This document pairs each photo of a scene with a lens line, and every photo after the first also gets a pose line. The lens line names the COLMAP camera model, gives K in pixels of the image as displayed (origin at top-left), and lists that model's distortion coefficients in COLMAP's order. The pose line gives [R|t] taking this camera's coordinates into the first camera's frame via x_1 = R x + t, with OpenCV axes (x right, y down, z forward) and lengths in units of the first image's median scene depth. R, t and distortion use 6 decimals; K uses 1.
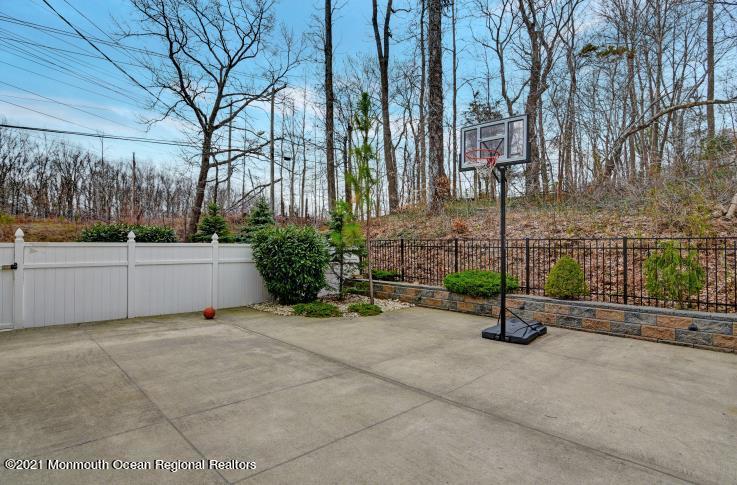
lens RADIAL K [[391.8, 0, 368.5], [0, 391.8, 242.5], [0, 0, 1]] dist [-0.019501, -0.001225]
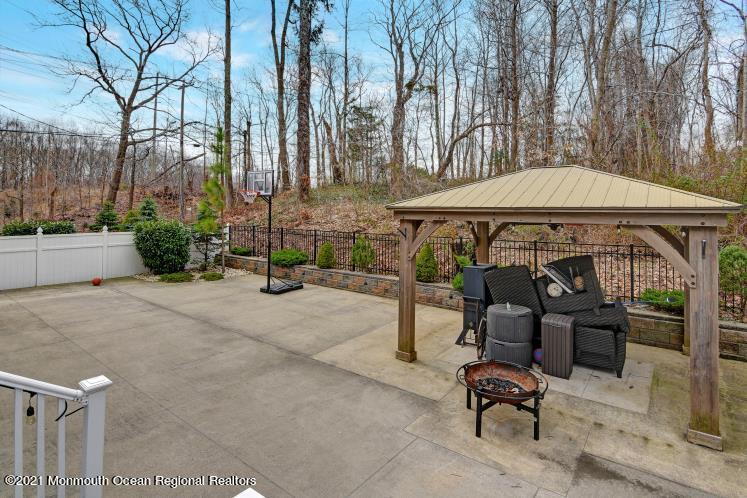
lens RADIAL K [[394.6, 0, 374.6], [0, 394.6, 200.9], [0, 0, 1]] dist [-0.017508, -0.000472]
pose [[0.988998, 0.003102, 0.147897, 0.404333], [-0.000639, 0.999860, -0.016698, -0.099206], [-0.147928, 0.016419, 0.988862, -0.615012]]
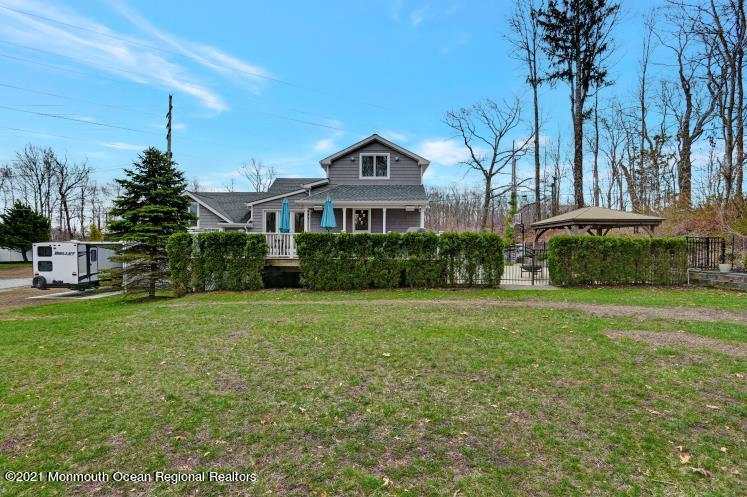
lens RADIAL K [[384.1, 0, 373.0], [0, 384.1, 233.8], [0, 0, 1]] dist [-0.001654, -0.000349]
pose [[0.725918, -0.030261, -0.687116, 1.465287], [0.009489, 0.999377, -0.033988, 0.033743], [0.687716, 0.018152, 0.725753, -2.227229]]
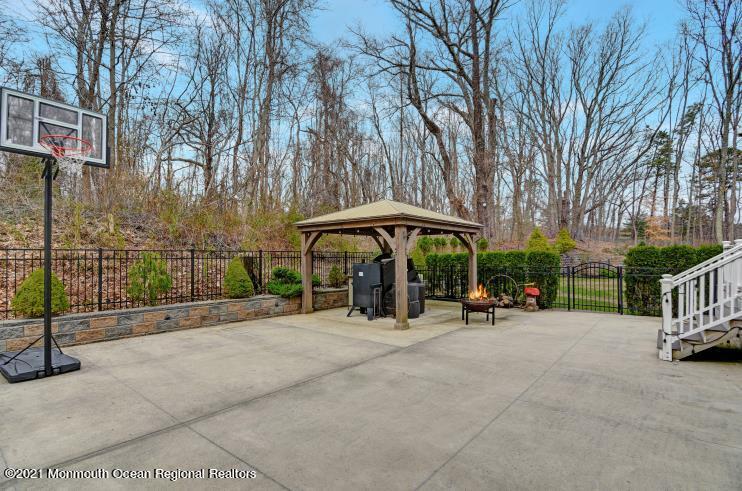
lens RADIAL K [[366.7, 0, 371.0], [0, 366.7, 245.5], [0, 0, 1]] dist [-0.016051, -0.000533]
pose [[-0.123185, 0.022271, 0.992134, -0.335367], [-0.005609, 0.999717, -0.023138, -0.000658], [-0.992368, -0.008416, -0.123025, 0.311522]]
